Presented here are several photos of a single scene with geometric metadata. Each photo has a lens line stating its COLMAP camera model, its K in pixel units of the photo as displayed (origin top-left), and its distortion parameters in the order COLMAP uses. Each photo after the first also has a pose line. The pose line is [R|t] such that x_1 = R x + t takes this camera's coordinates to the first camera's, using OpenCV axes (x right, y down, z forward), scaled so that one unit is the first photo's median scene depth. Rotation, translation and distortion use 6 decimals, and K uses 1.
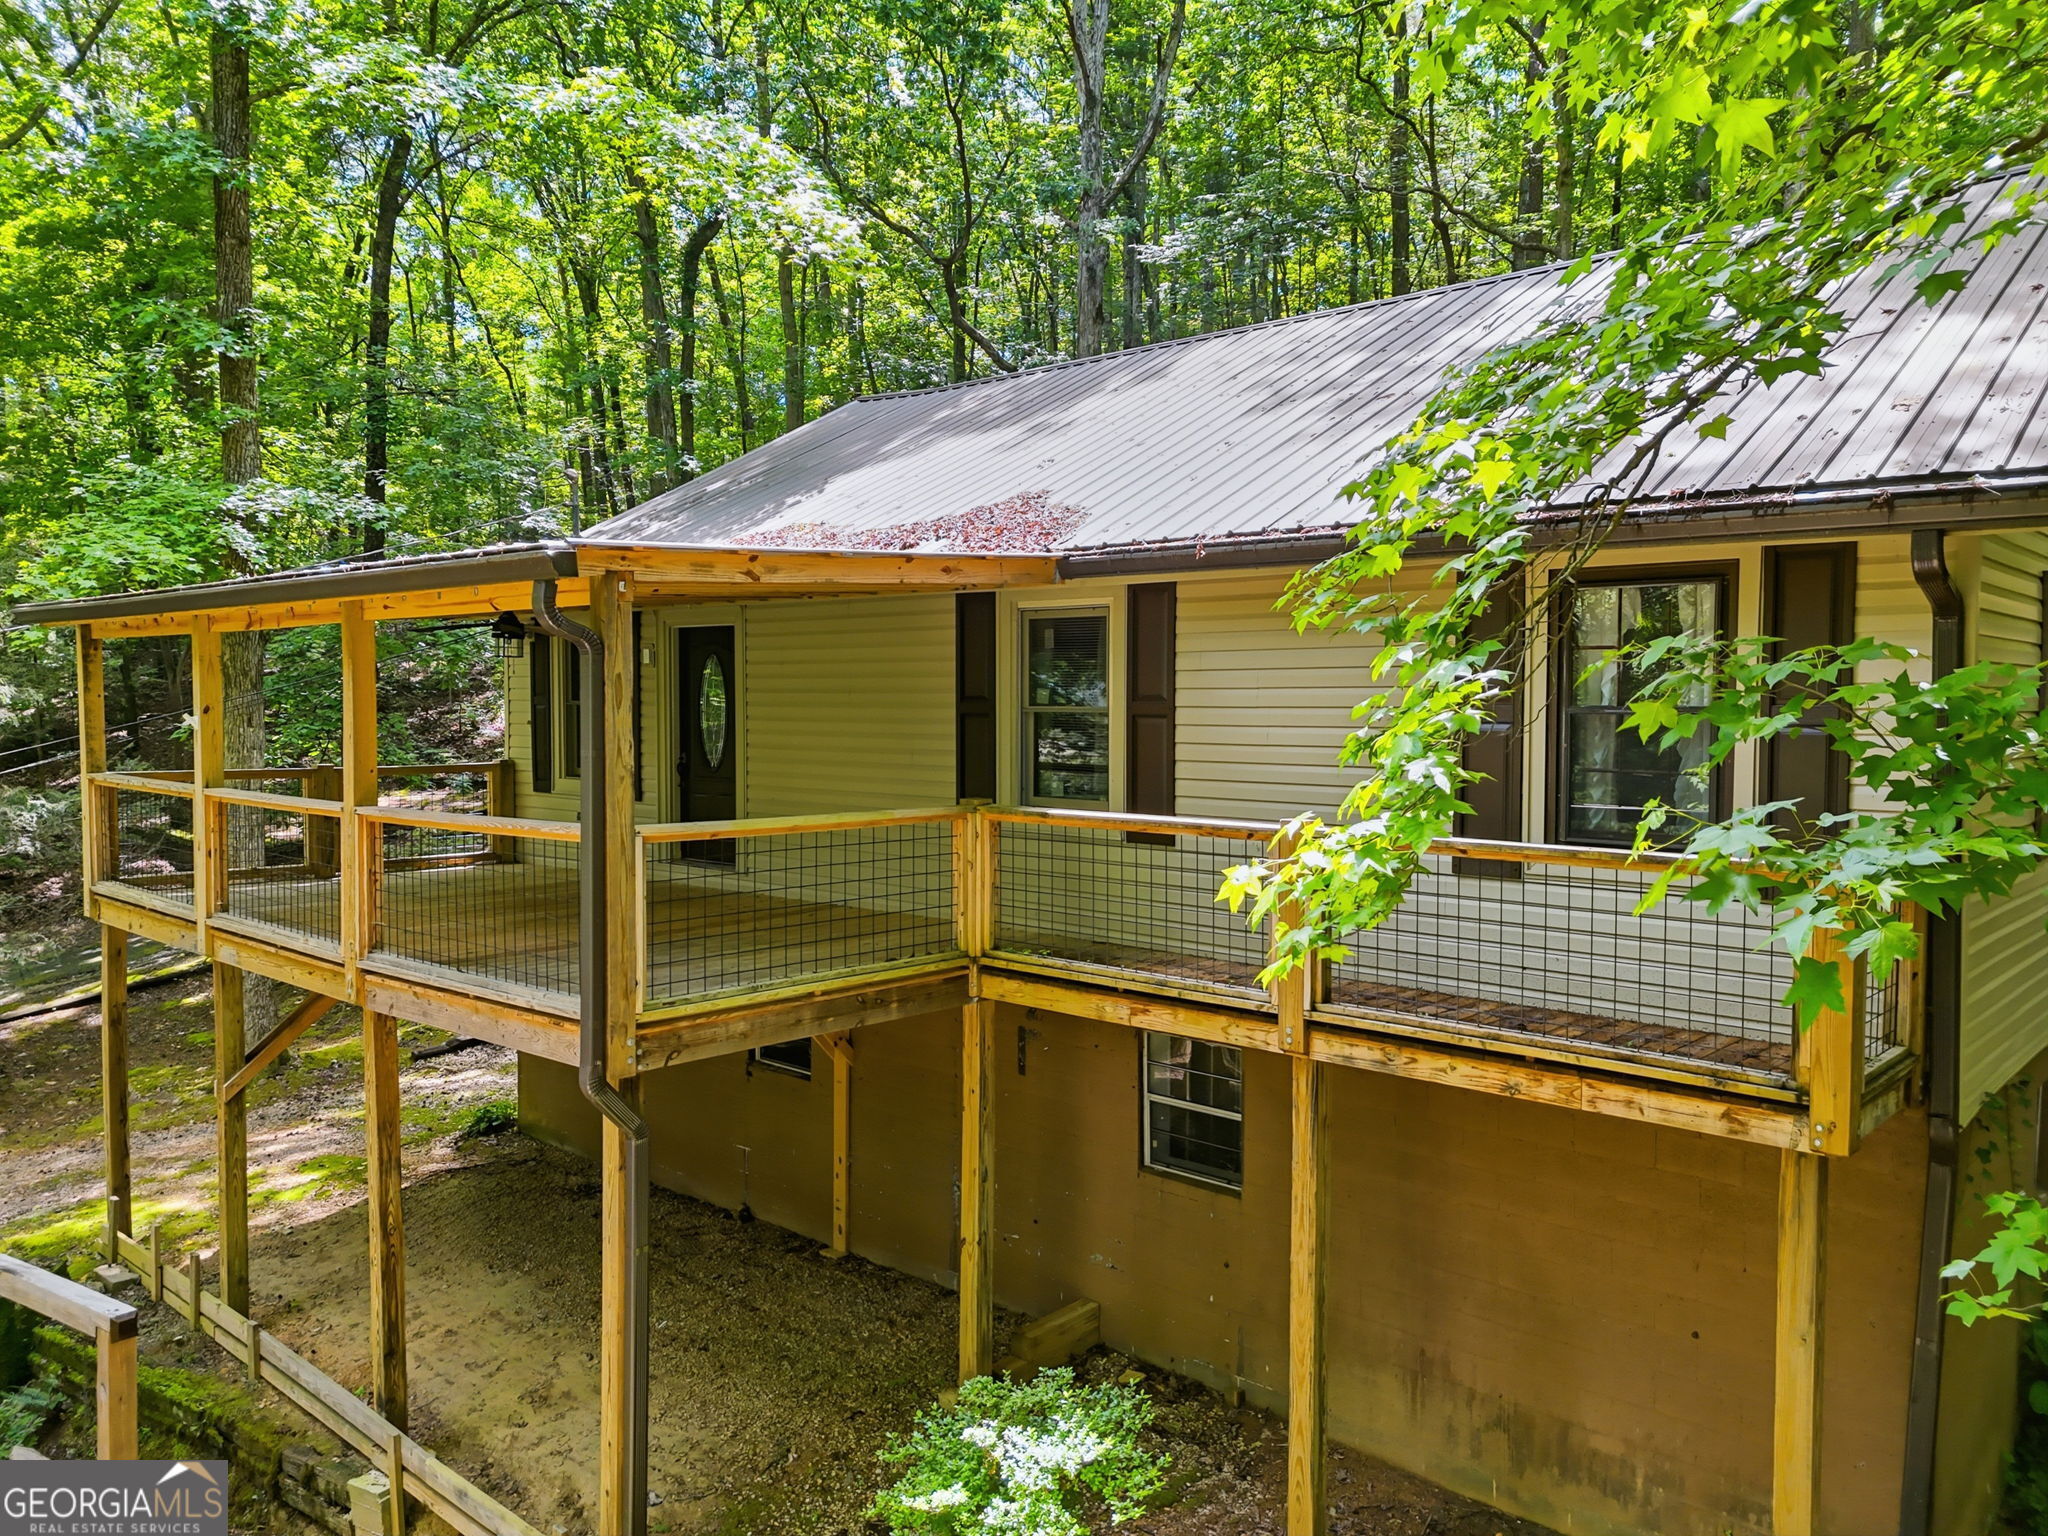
lens RADIAL K [[1521.1, 0, 1040.2], [0, 1521.1, 776.2], [0, 0, 1]] dist [0.034988, 0.004084]
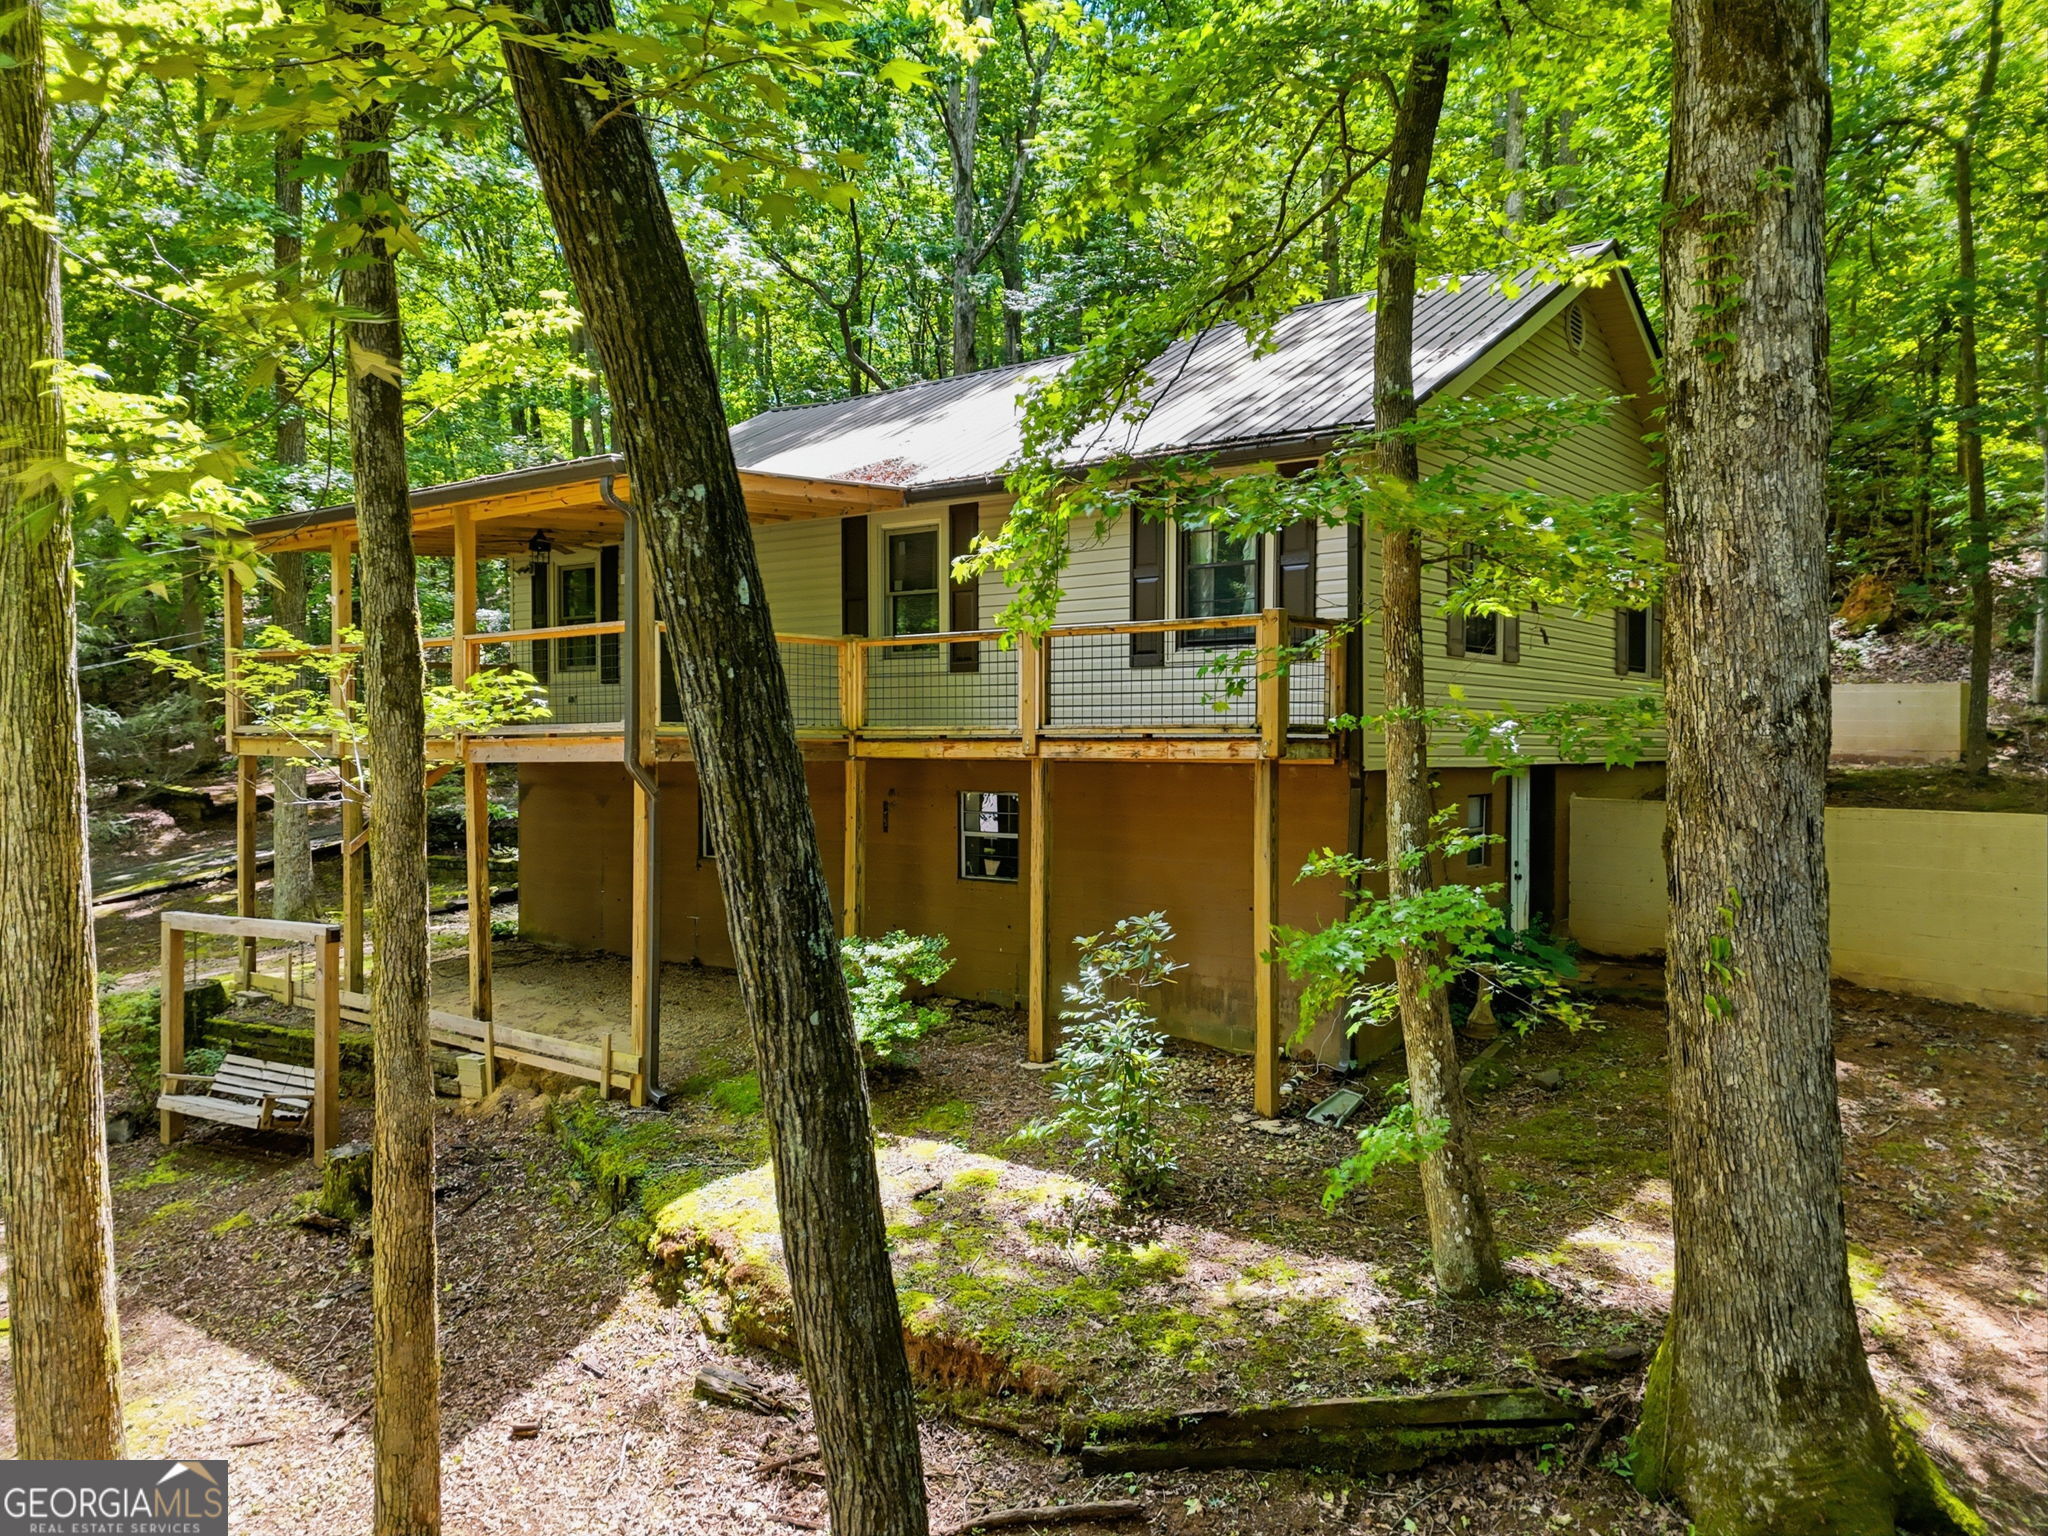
lens RADIAL K [[1507.2, 0, 1024.0], [0, 1507.2, 768.0], [0, 0, 1]] dist [0.115697, -0.116227]
pose [[0.998561, 0.000353, 0.053617, 0.048601], [0.001393, 0.999470, -0.032537, 0.190957], [-0.053601, 0.032565, 0.998031, -0.569633]]
